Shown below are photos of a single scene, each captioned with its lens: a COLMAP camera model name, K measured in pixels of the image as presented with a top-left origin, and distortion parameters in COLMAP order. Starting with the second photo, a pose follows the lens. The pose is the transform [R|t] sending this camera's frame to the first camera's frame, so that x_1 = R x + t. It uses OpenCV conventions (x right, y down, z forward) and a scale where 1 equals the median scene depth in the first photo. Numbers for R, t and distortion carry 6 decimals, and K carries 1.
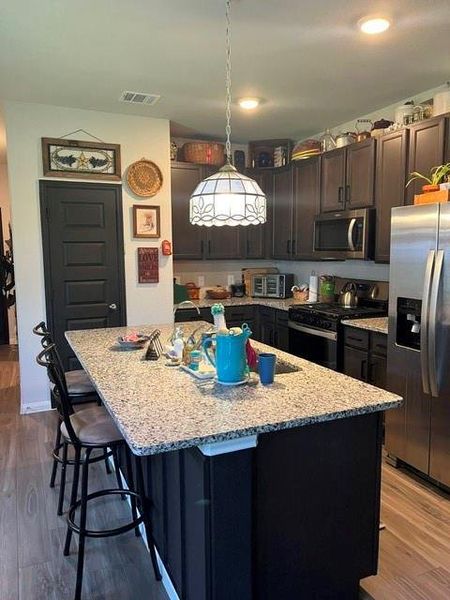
lens RADIAL K [[451.7, 0, 225.1], [0, 451.7, 301.8], [0, 0, 1]] dist [0.006343, 0.000163]
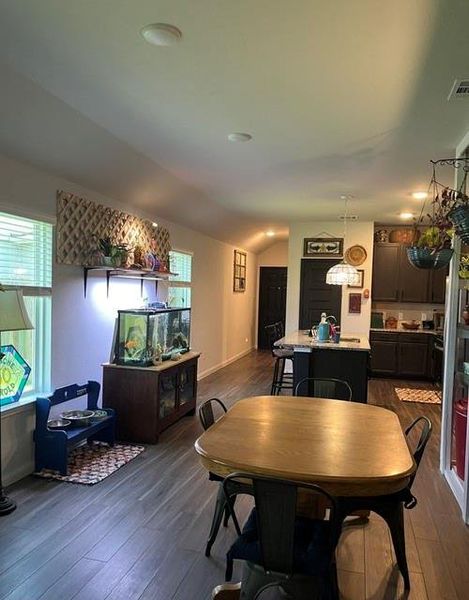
lens RADIAL K [[466.7, 0, 234.4], [0, 466.7, 300.3], [0, 0, 1]] dist [0.056838, -0.001401]
pose [[0.771003, 0.044188, -0.635297, 0.639280], [-0.109798, 0.991874, -0.064263, 0.079226], [0.627295, 0.119301, 0.769589, -0.720436]]
